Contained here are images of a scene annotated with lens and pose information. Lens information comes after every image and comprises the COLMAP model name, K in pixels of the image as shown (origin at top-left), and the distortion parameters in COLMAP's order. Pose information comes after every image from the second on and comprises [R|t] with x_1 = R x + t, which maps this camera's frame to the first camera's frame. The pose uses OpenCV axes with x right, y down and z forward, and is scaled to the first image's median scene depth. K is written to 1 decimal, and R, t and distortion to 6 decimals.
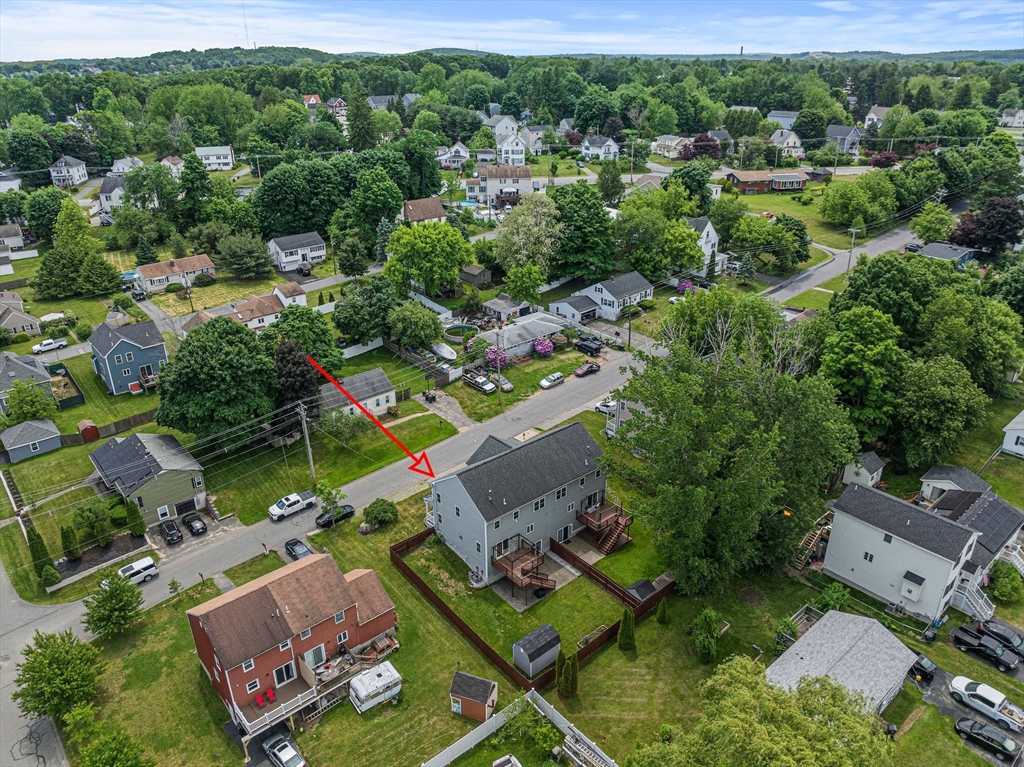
lens RADIAL K [[740.7, 0, 500.2], [0, 740.7, 383.5], [0, 0, 1]] dist [-0.035639, -0.003443]
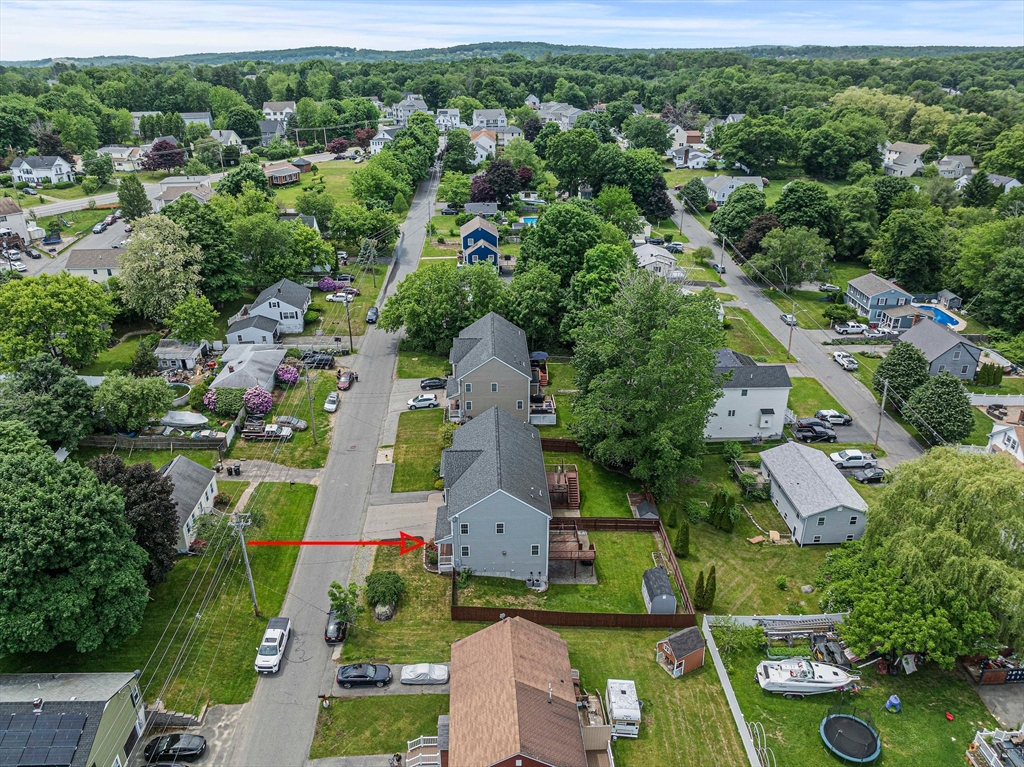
lens RADIAL K [[740.7, 0, 500.2], [0, 740.7, 383.5], [0, 0, 1]] dist [-0.035639, -0.003443]
pose [[0.632032, -0.316137, 0.707526, -0.409782], [0.320717, 0.937854, 0.132556, -0.074959], [-0.705461, 0.143136, 0.694144, 0.206204]]
